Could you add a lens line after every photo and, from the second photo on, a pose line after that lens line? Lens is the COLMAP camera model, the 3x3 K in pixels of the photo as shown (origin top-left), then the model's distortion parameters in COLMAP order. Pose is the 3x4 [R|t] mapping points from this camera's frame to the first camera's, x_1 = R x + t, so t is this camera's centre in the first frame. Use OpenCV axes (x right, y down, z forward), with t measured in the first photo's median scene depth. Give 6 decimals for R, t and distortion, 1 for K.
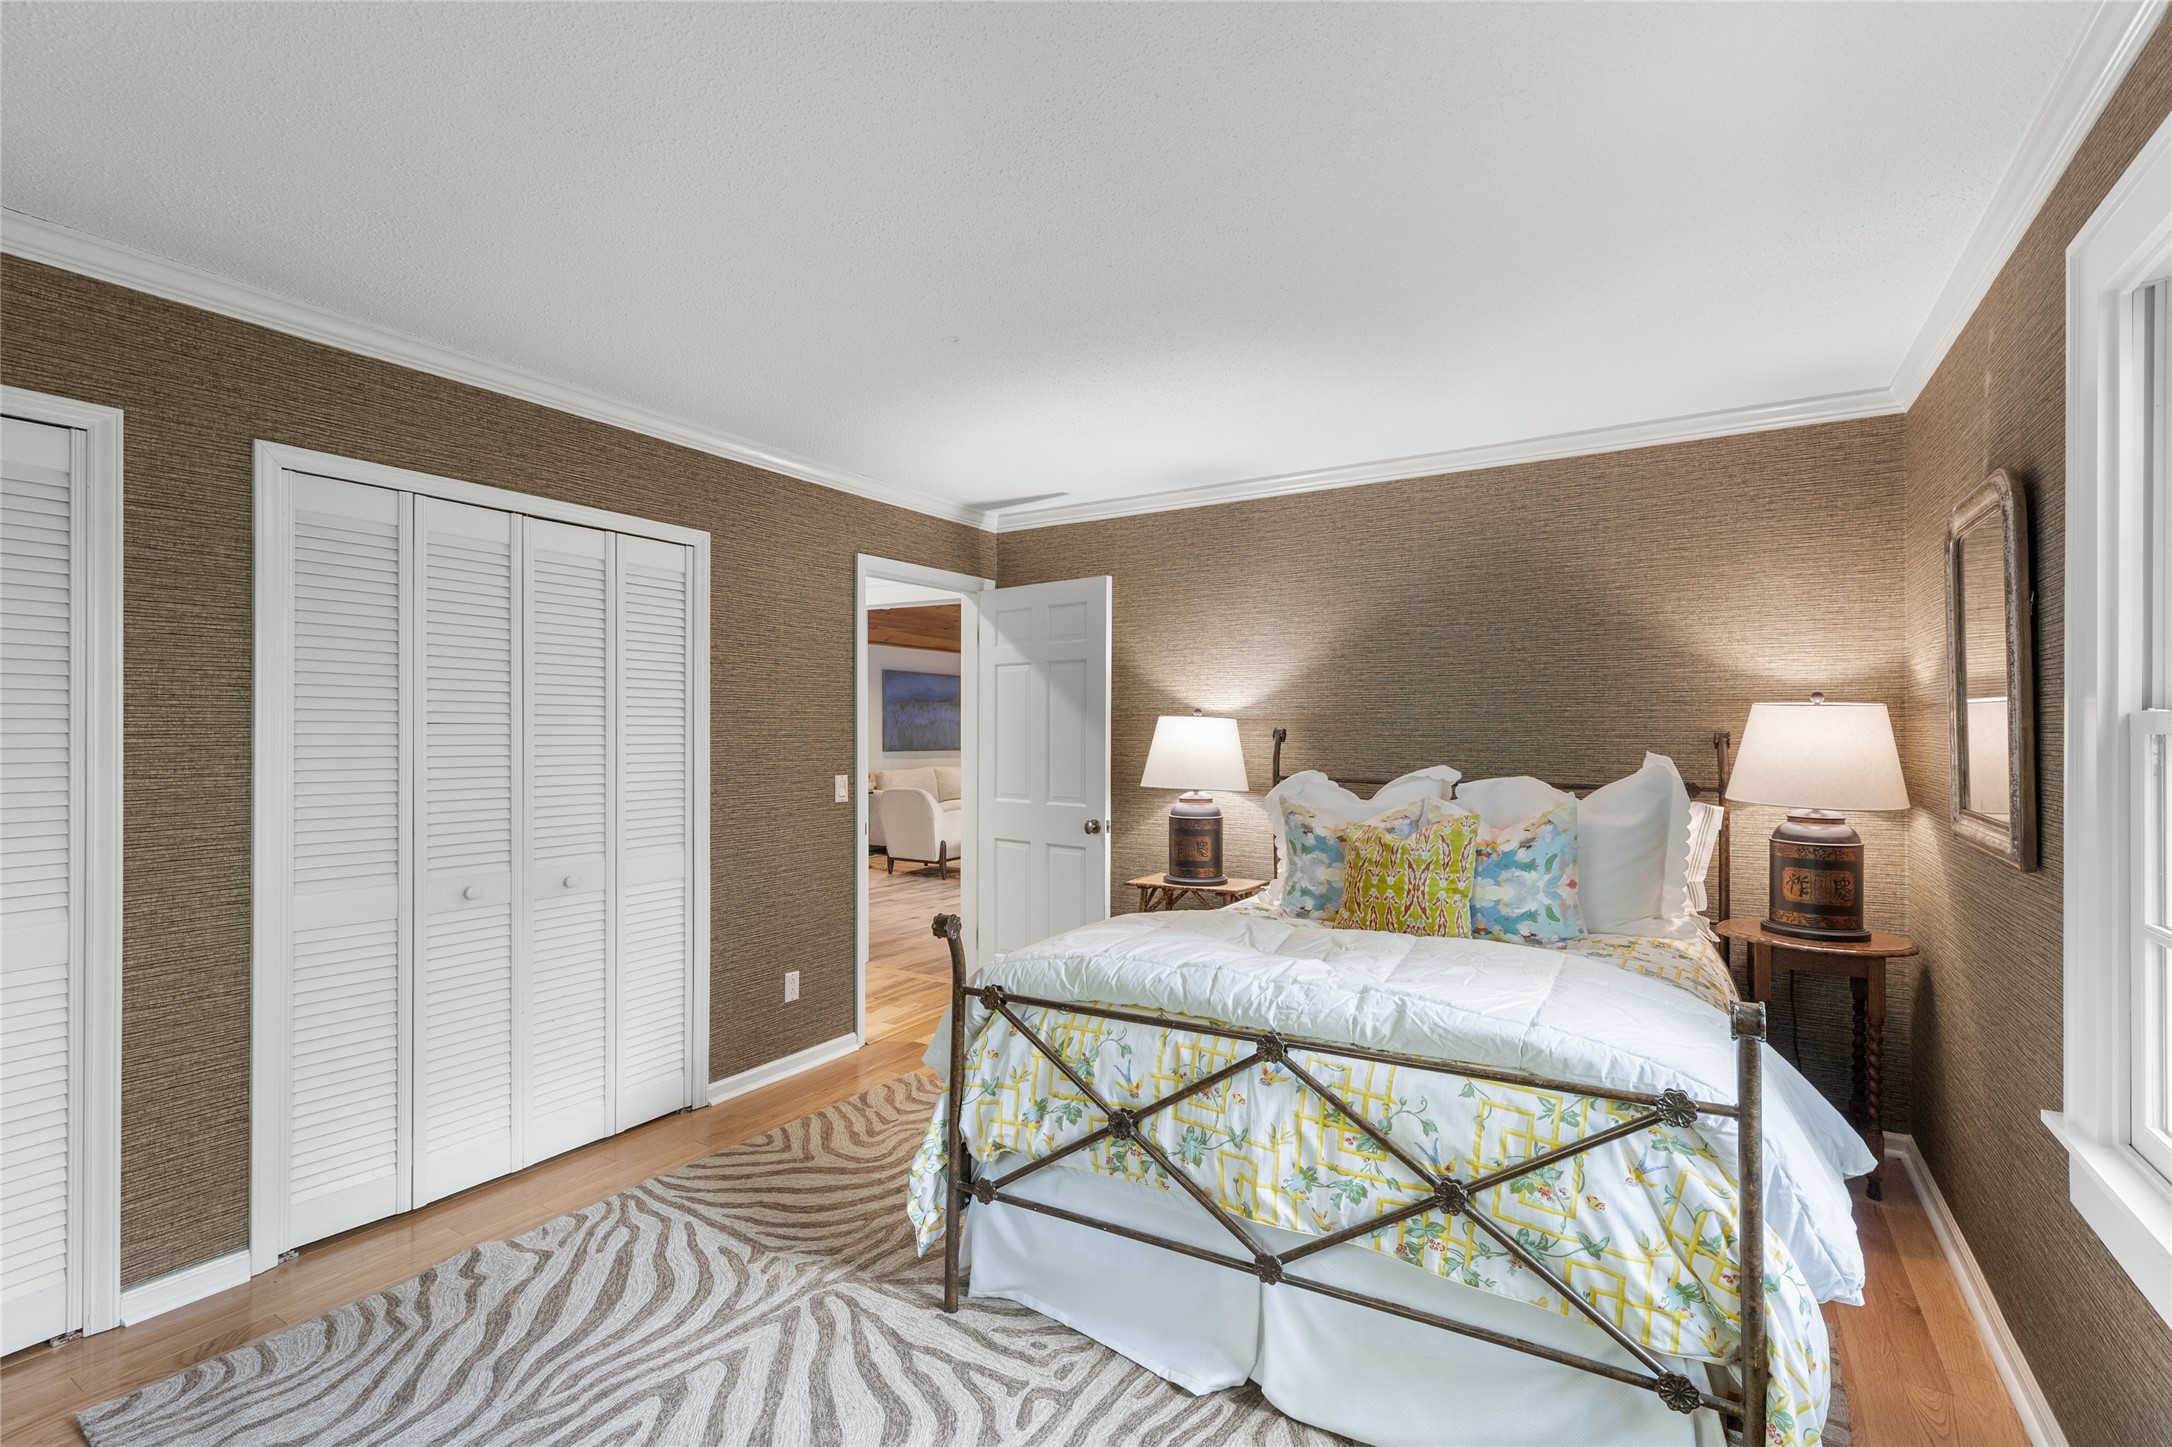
lens RADIAL K [[967.1, 0, 1085.1], [0, 967.1, 711.1], [0, 0, 1]] dist [0.002916, 0.000127]
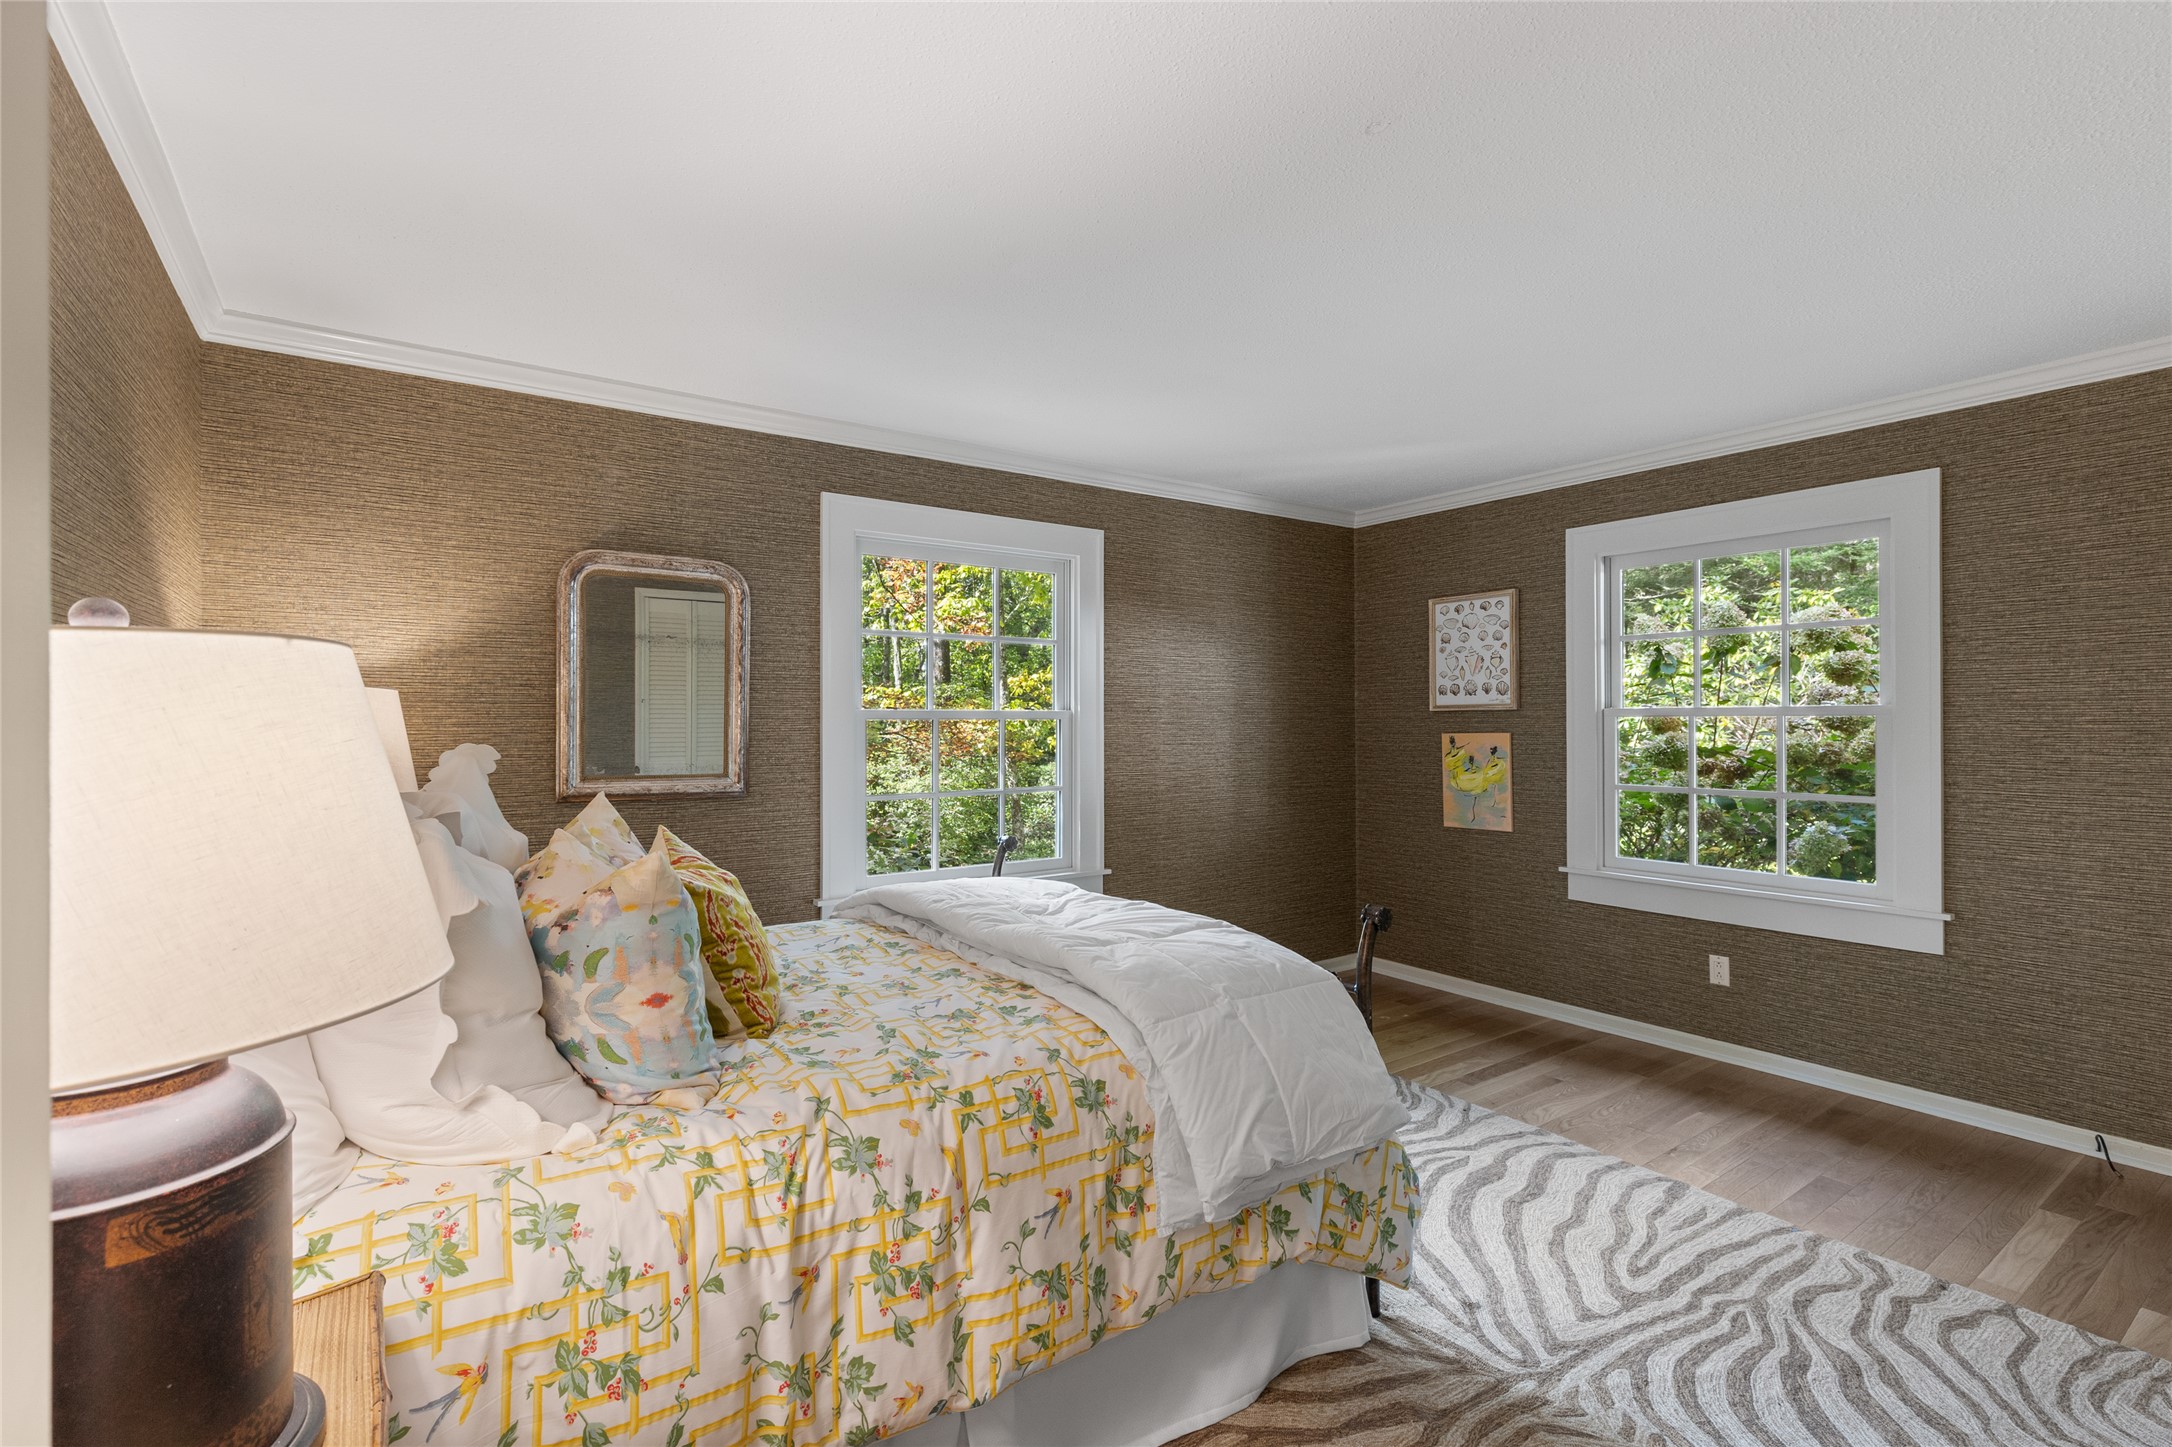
lens RADIAL K [[967.1, 0, 1085.1], [0, 967.1, 711.1], [0, 0, 1]] dist [0.002916, 0.000127]
pose [[-0.920940, 0.009888, 0.389580, -0.273205], [-0.002399, 0.999515, -0.031041, 0.049524], [-0.389698, -0.029521, -0.920469, 2.153369]]
